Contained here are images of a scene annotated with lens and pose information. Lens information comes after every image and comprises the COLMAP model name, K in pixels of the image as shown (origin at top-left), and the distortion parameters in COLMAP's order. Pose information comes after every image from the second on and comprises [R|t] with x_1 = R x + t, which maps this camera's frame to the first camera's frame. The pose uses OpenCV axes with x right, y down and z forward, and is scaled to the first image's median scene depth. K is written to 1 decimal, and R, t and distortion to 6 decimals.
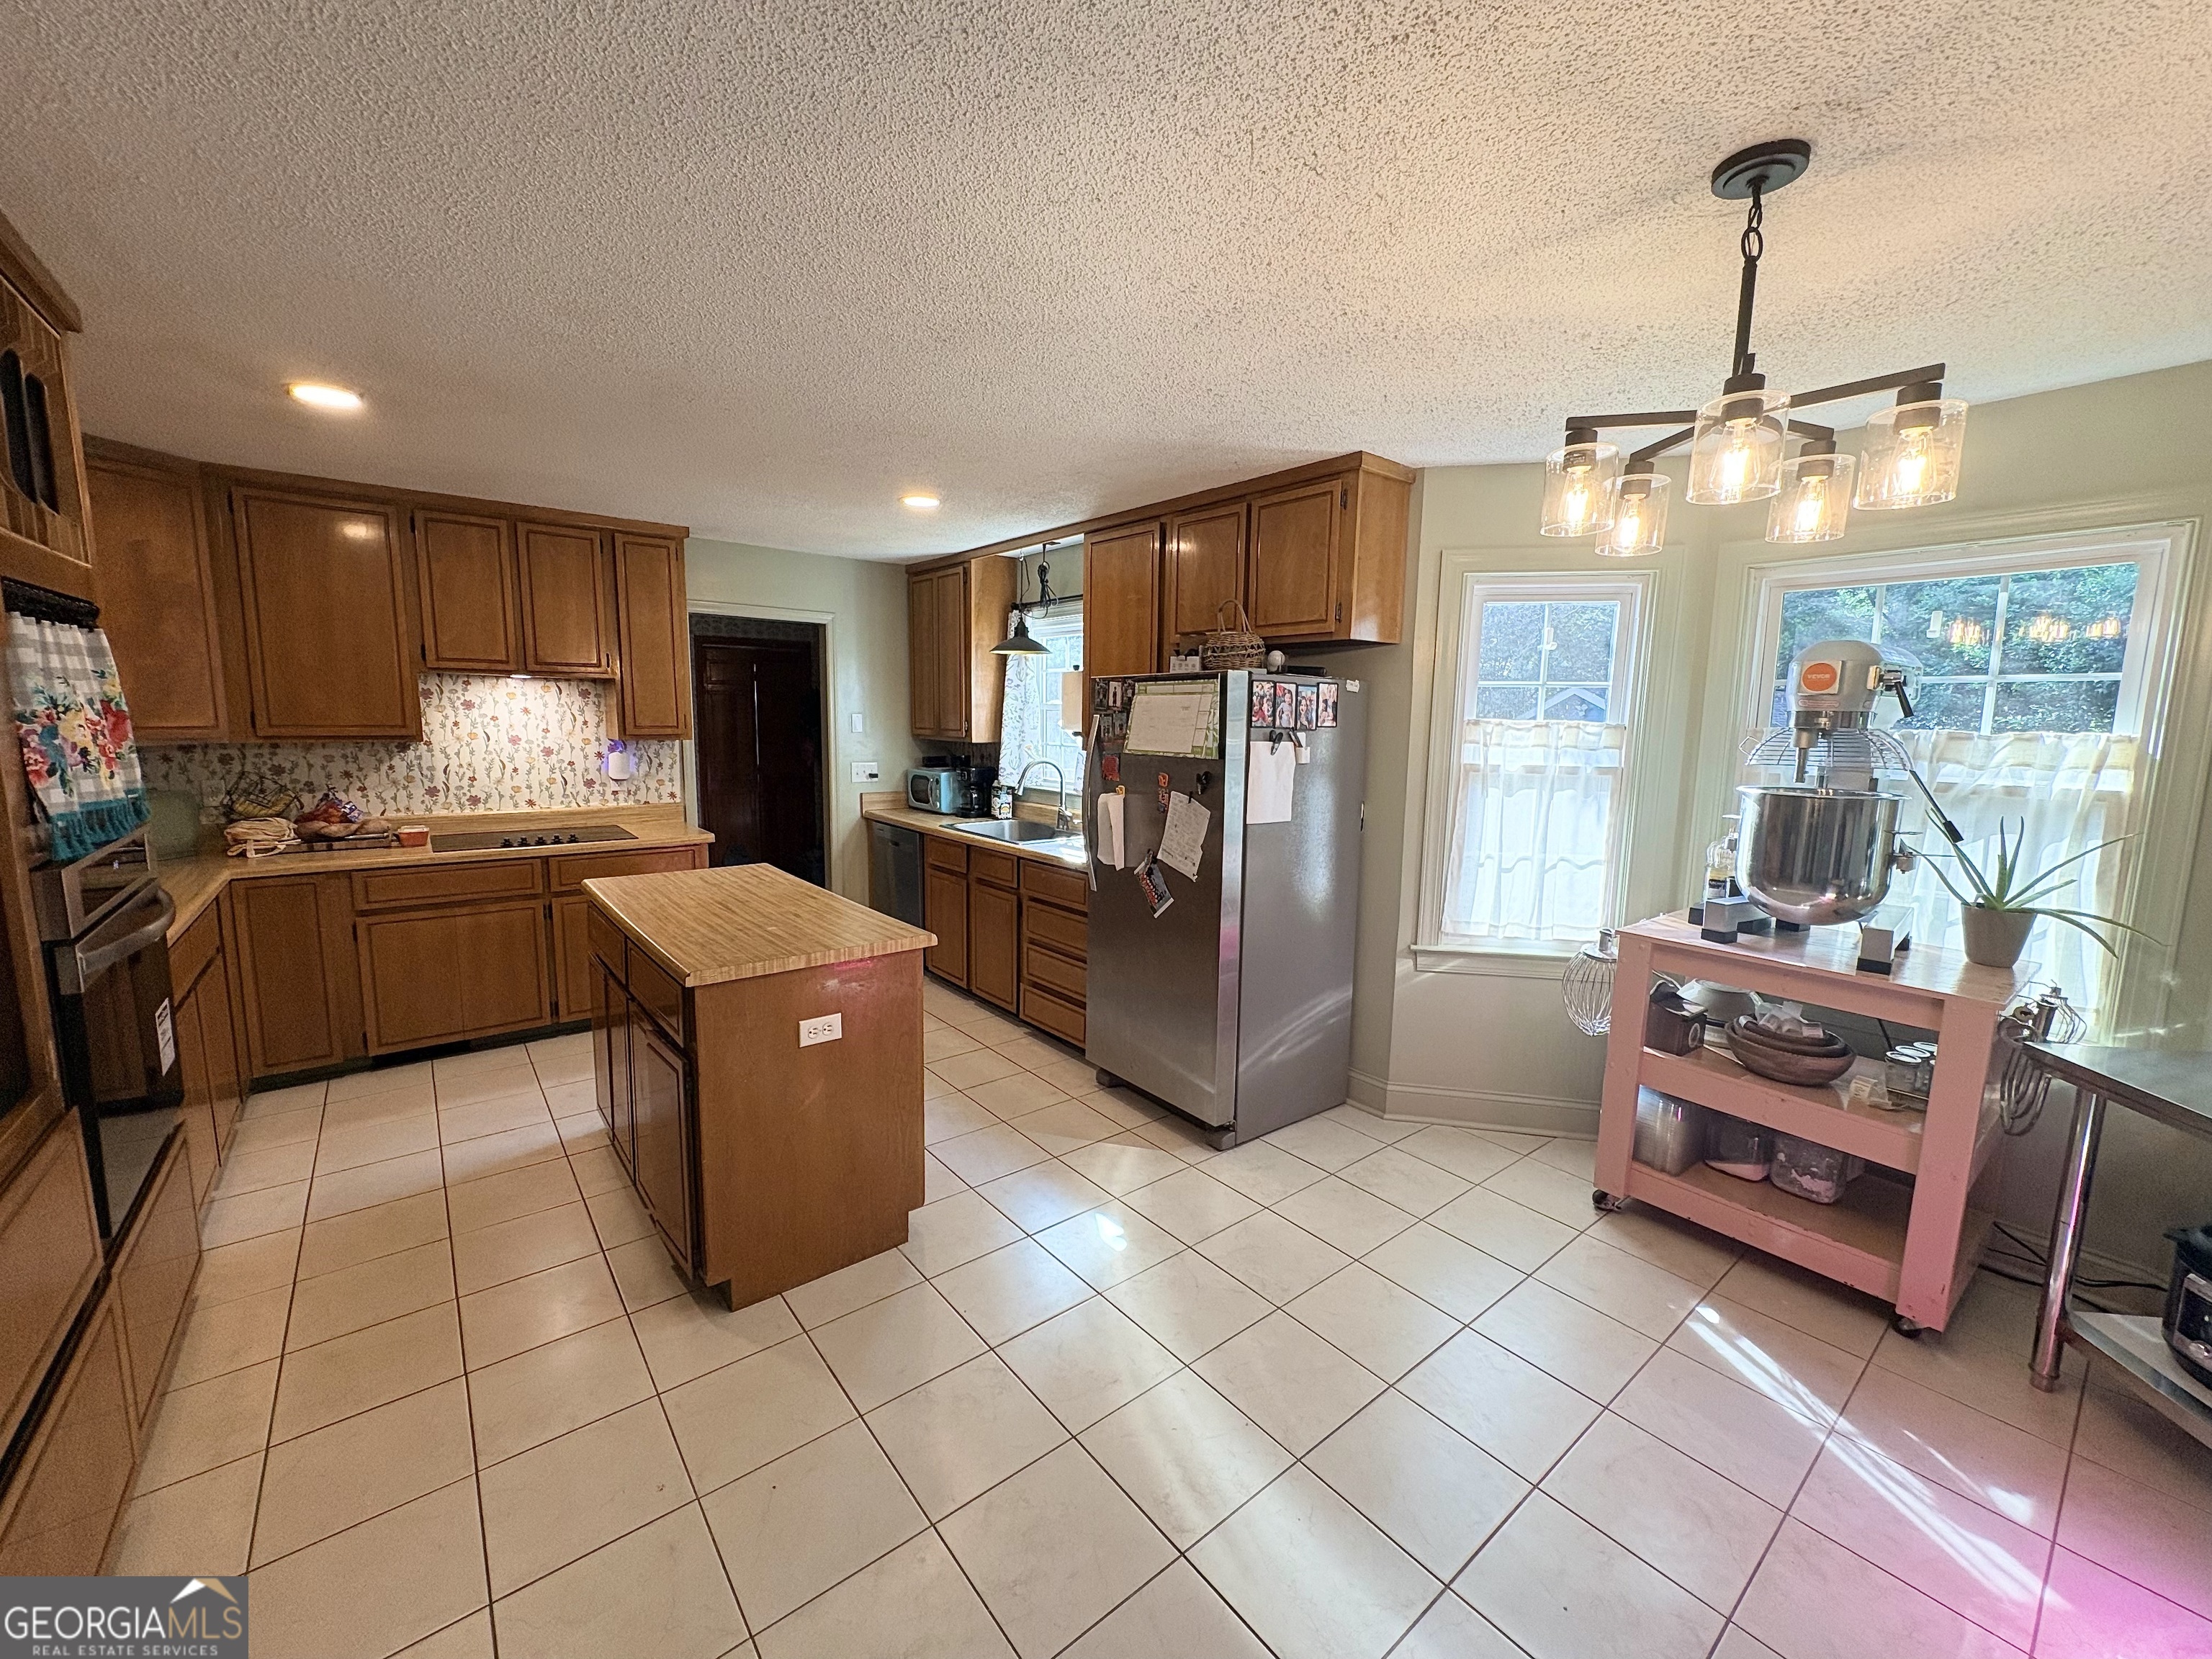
lens RADIAL K [[876.7, 0, 1104.9], [0, 876.7, 828.0], [0, 0, 1]] dist [-0.001579, -0.000517]
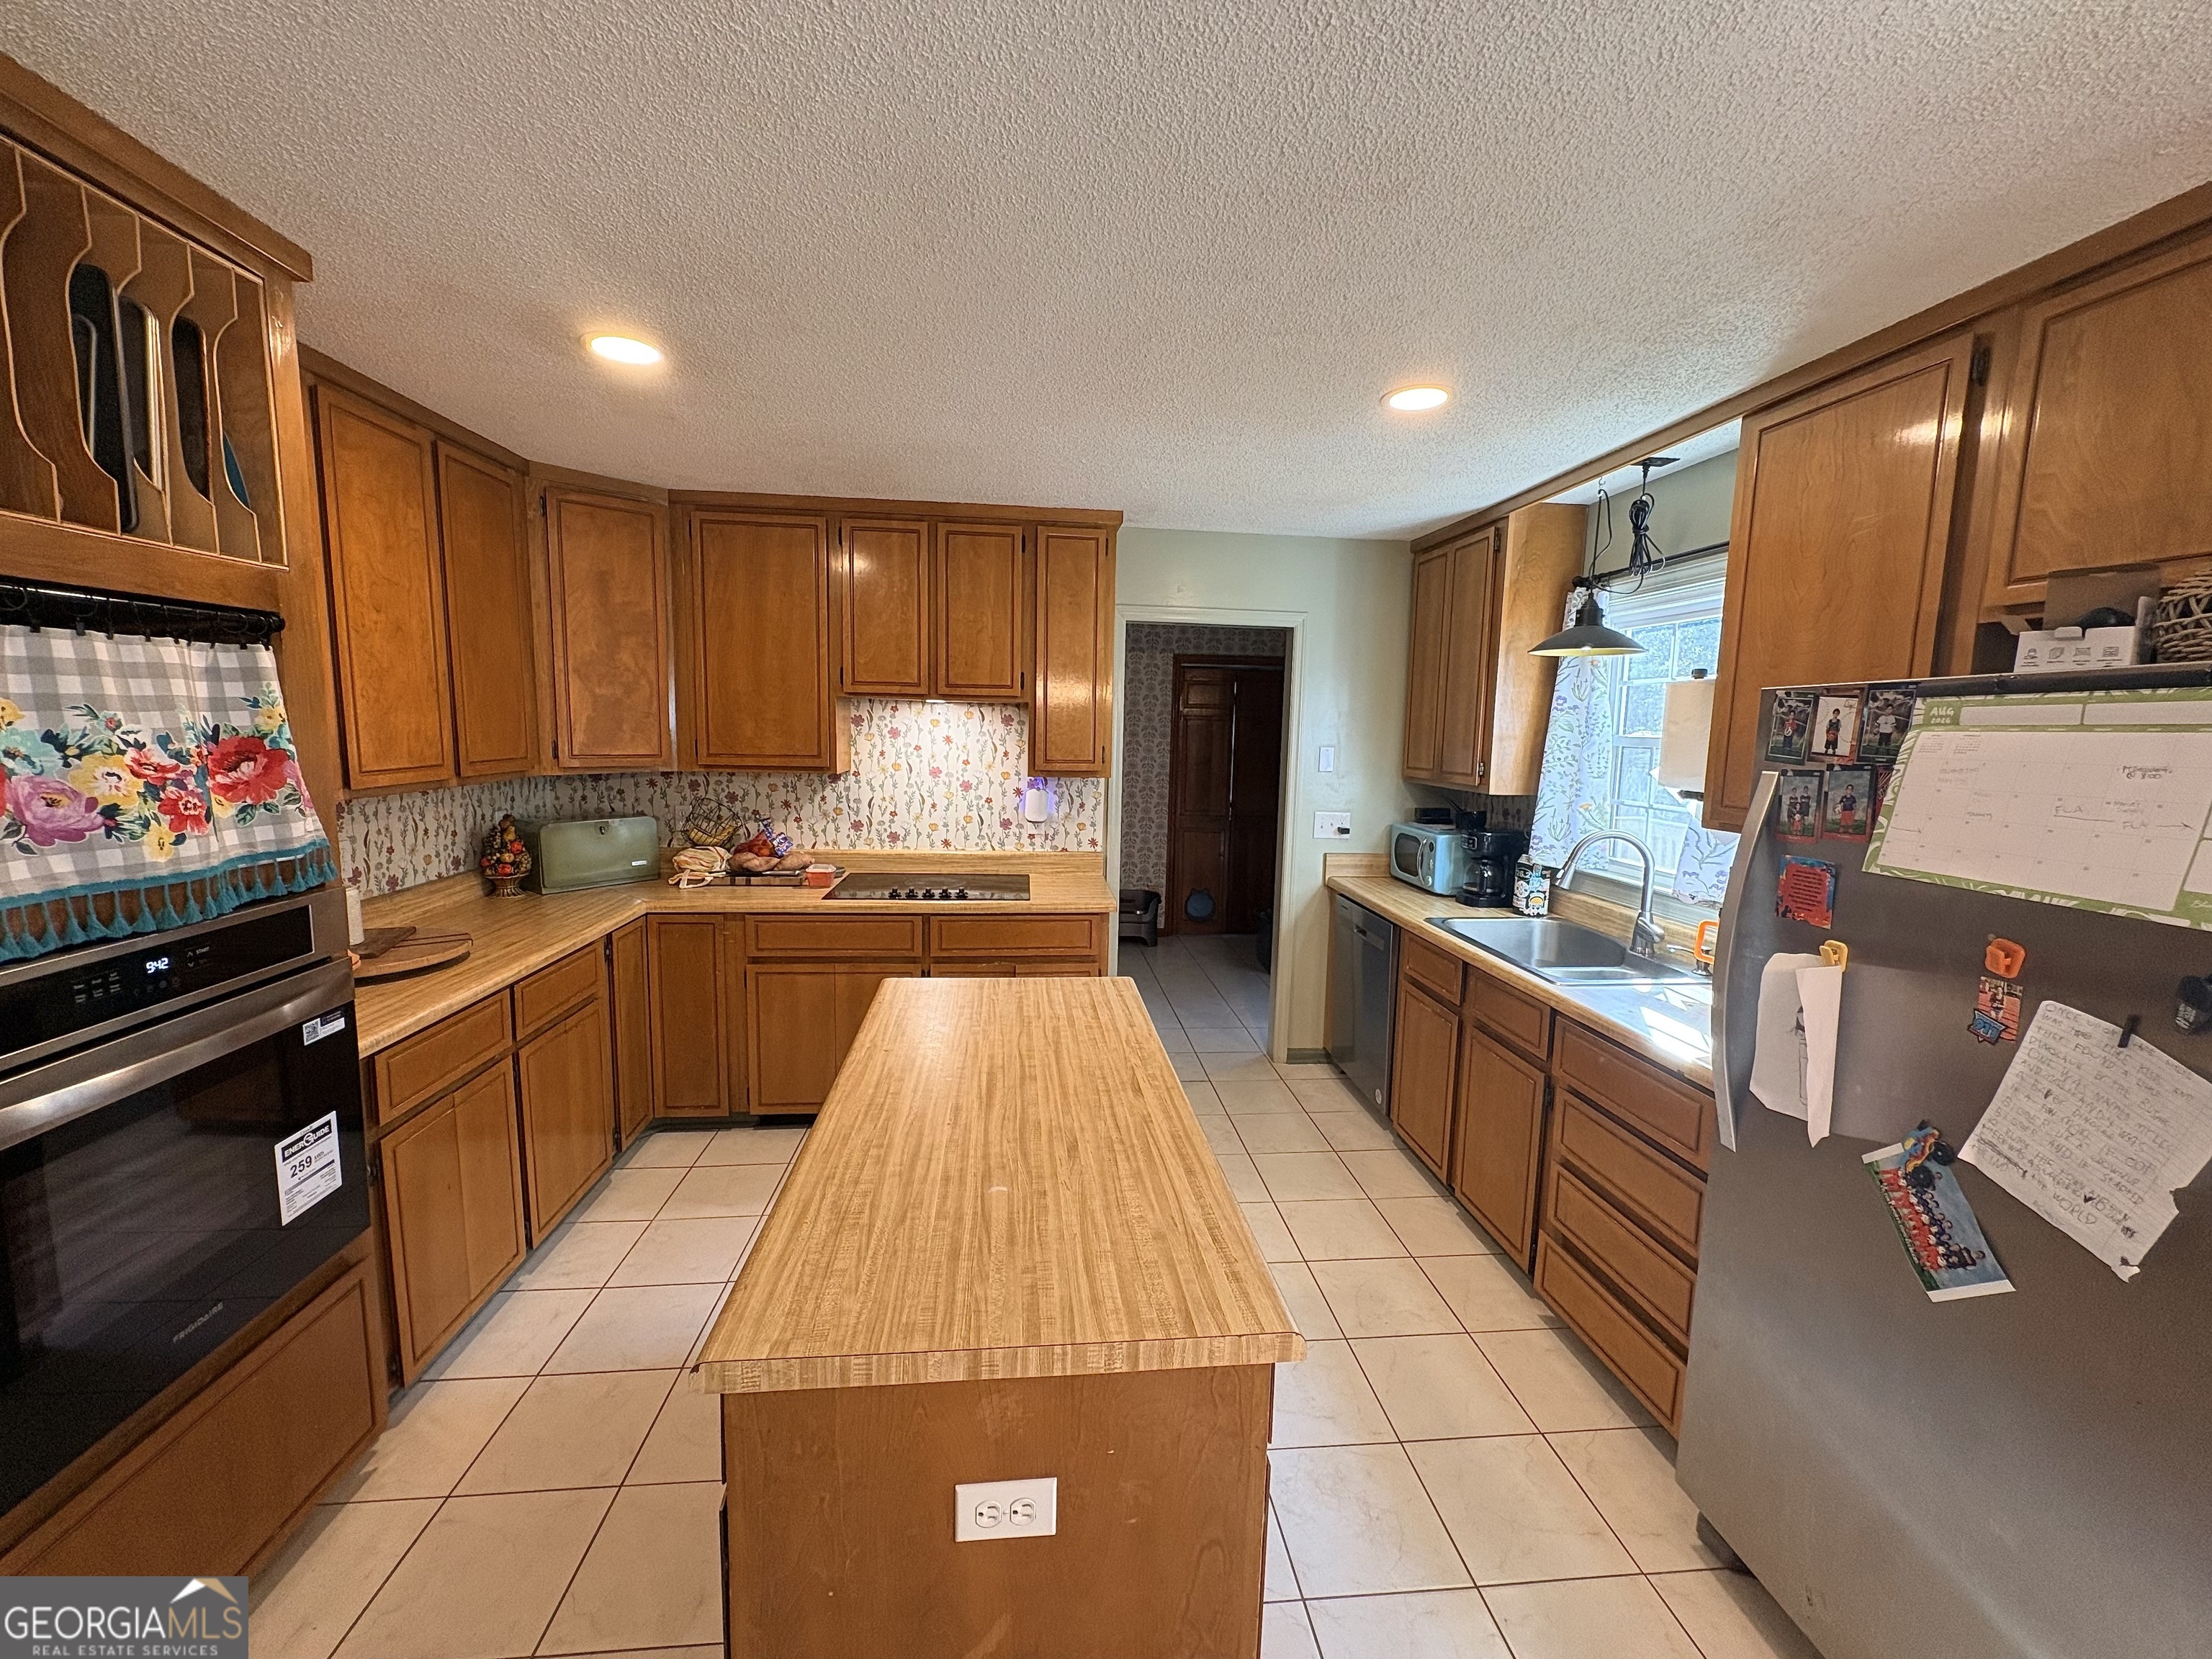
lens RADIAL K [[876.7, 0, 1105.0], [0, 876.7, 829.5], [0, 0, 1]] dist [-0.001579, -0.000517]
pose [[0.835976, 0.068043, -0.544531, -0.051840], [-0.080763, 0.996733, 0.000561, -0.075741], [0.542790, 0.043509, 0.838741, 0.462098]]
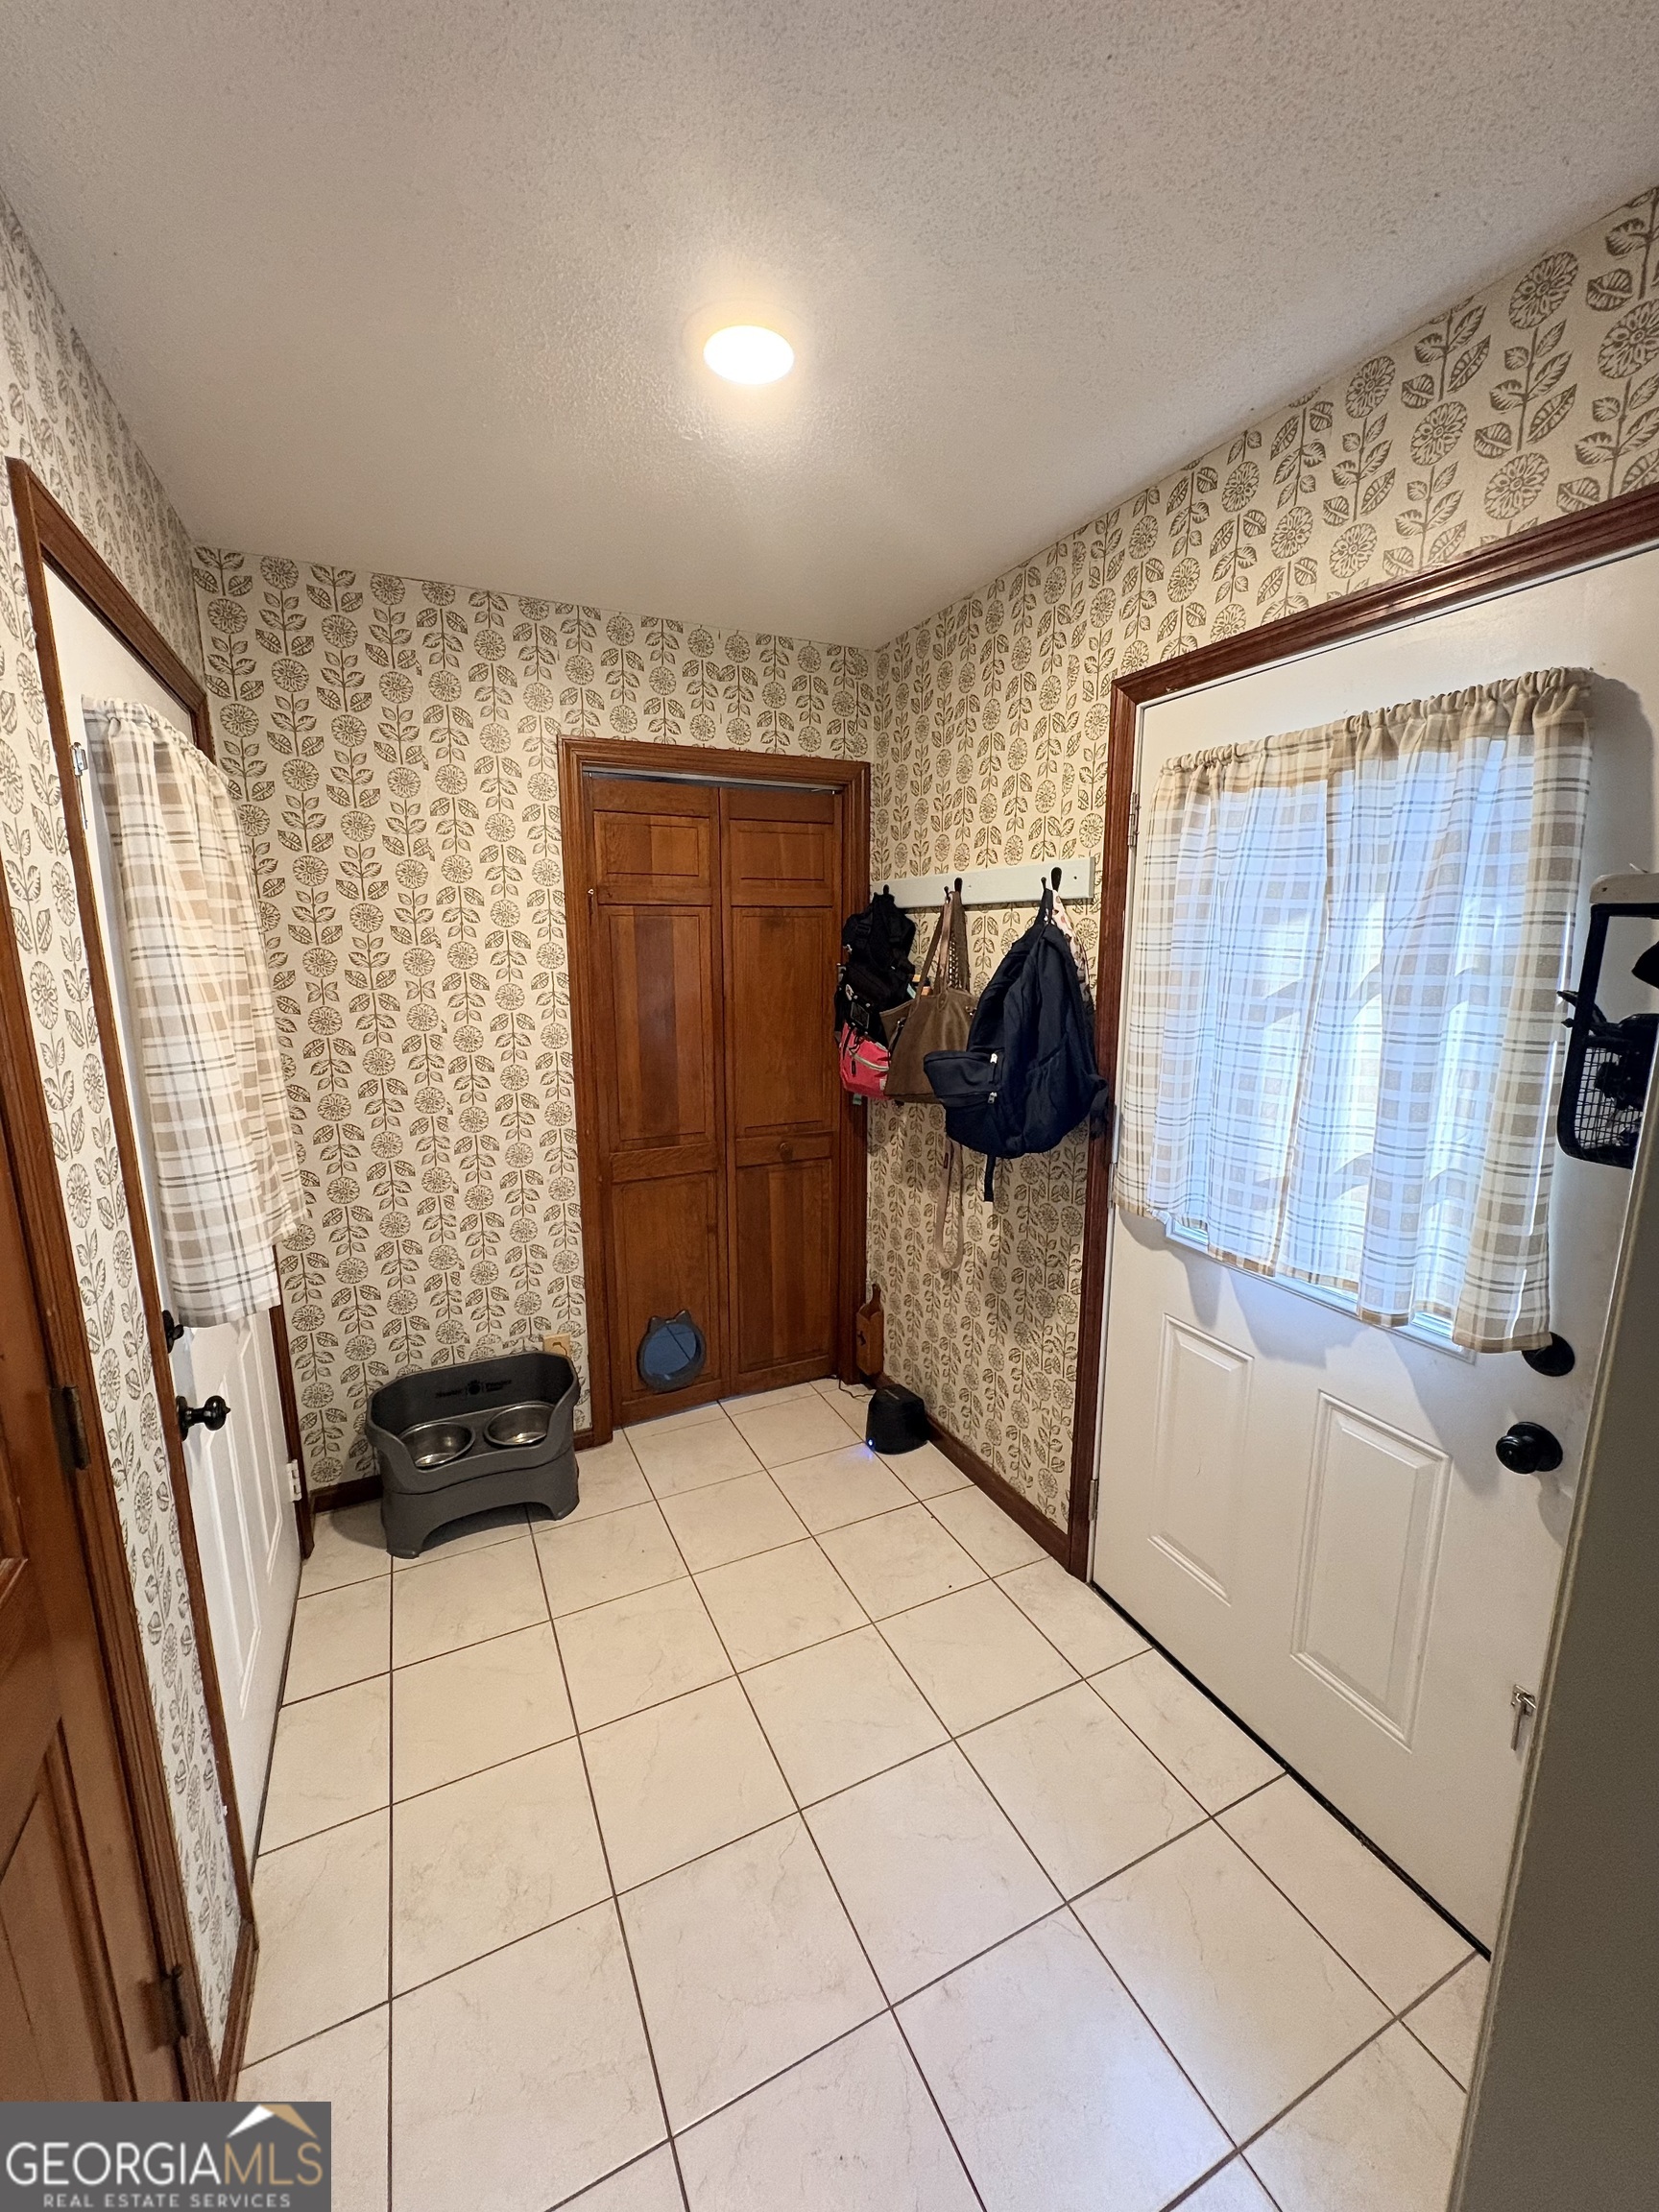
lens RADIAL K [[876.7, 0, 833.5], [0, 876.7, 1100.8], [0, 0, 1]] dist [-0.001579, -0.000517]
pose [[0.971801, 0.022709, -0.234708, -0.382988], [-0.009057, 0.998212, 0.059080, -0.166260], [0.235630, -0.055288, 0.970269, 1.078771]]
